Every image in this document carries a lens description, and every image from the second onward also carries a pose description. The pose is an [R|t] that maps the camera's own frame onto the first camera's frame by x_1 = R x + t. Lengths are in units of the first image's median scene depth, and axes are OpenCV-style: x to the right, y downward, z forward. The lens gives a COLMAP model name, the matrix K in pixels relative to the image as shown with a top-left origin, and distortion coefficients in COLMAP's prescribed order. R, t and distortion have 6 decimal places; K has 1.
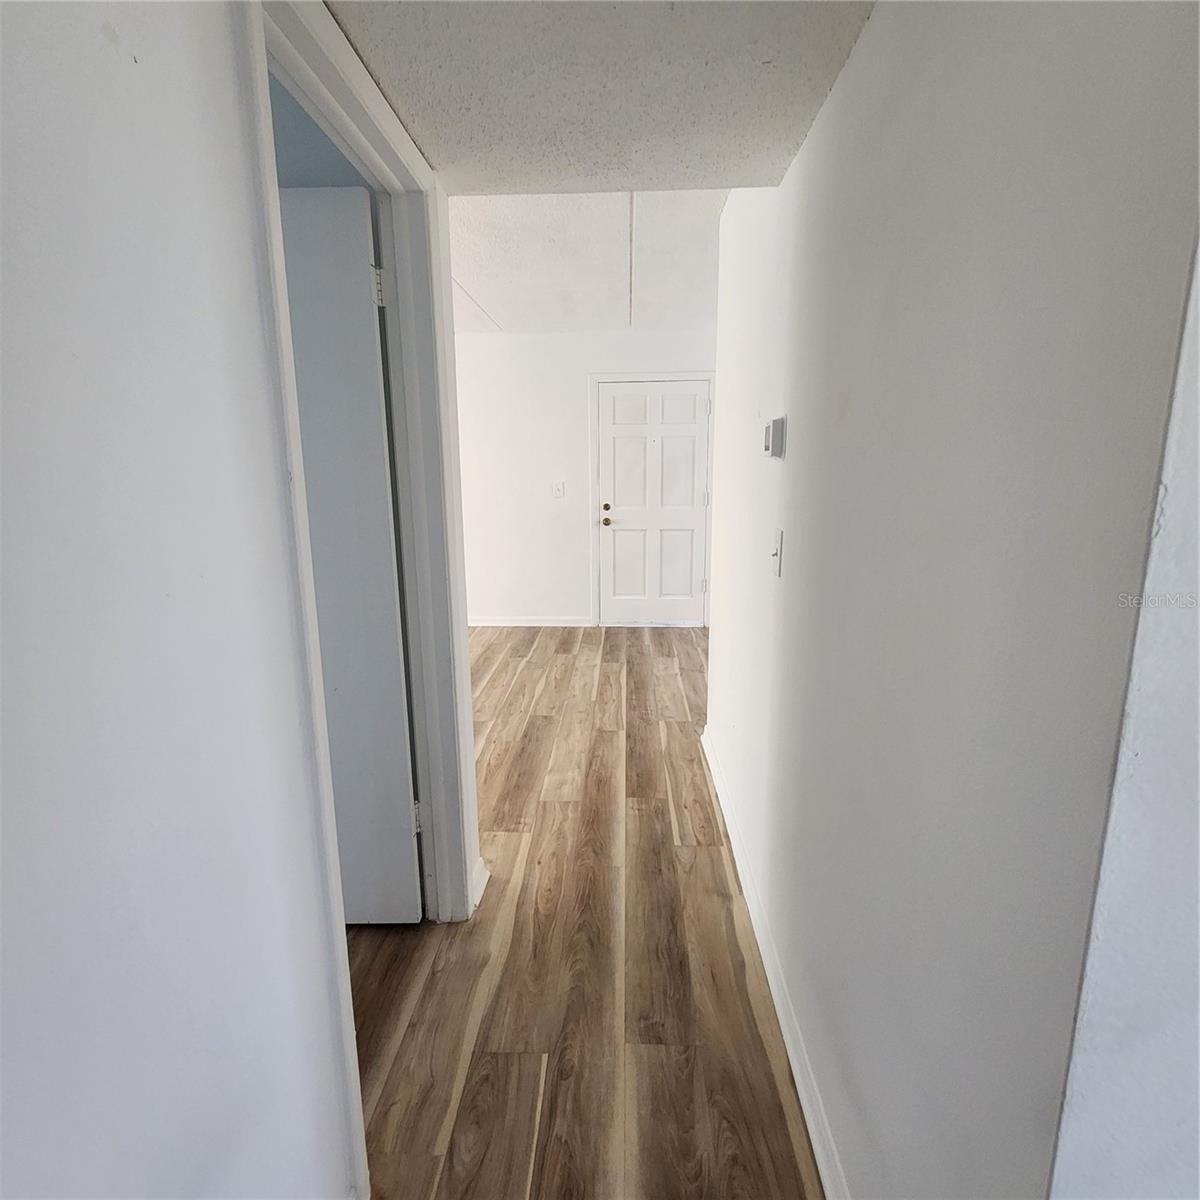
lens RADIAL K [[659.4, 0, 600.4], [0, 659.4, 600.4], [0, 0, 1]] dist [0.000426, 0.000190]
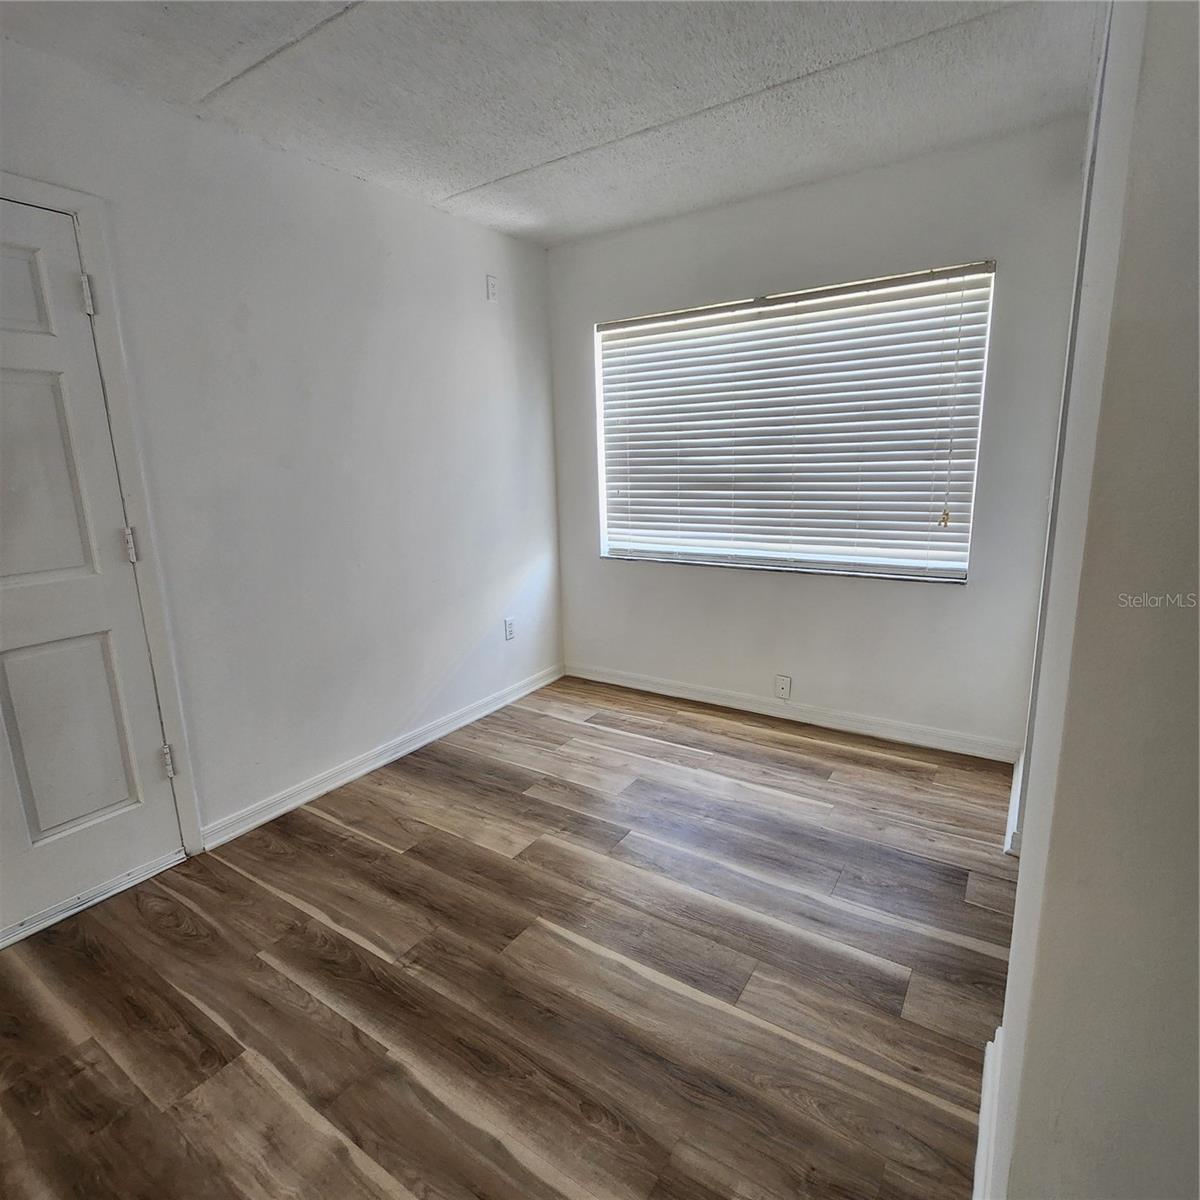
lens RADIAL K [[659.4, 0, 601.6], [0, 659.4, 600.3], [0, 0, 1]] dist [0.000426, 0.000190]
pose [[0.515245, -0.180619, 0.837794, -0.024416], [0.185895, 0.977821, 0.096481, -0.119612], [-0.836639, 0.106030, 0.537394, 0.627507]]
